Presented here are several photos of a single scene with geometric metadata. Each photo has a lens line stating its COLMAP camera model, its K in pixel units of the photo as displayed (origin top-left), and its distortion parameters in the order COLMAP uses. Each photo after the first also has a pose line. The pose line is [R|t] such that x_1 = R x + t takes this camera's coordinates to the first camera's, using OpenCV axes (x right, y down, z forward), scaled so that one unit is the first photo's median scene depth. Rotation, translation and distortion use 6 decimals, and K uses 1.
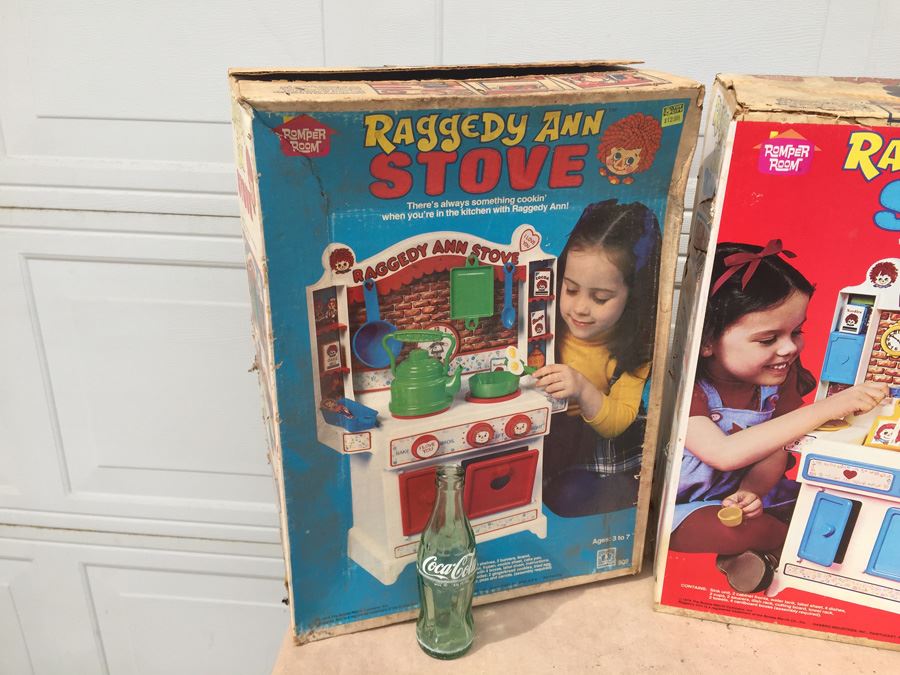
lens RADIAL K [[741.8, 0, 450.0], [0, 741.8, 337.5], [0, 0, 1]] dist [0.068375, -0.093189]
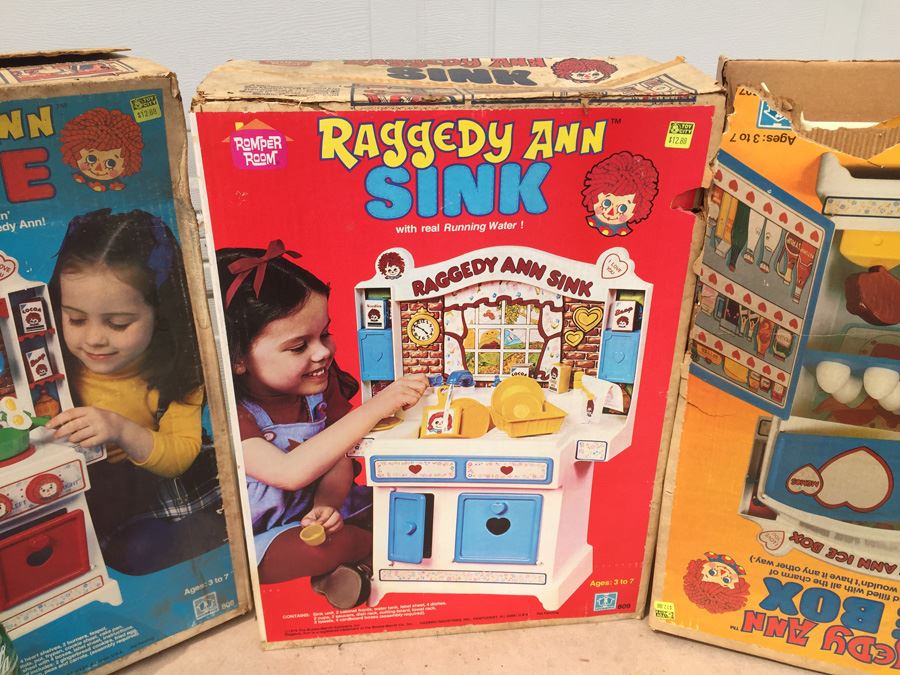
lens RADIAL K [[741.8, 0, 450.0], [0, 741.8, 337.5], [0, 0, 1]] dist [0.068375, -0.093189]
pose [[0.945153, -0.143982, 0.293180, 0.313198], [0.141454, 0.989492, 0.029923, -0.009058], [-0.294408, 0.013189, 0.955589, 0.061636]]
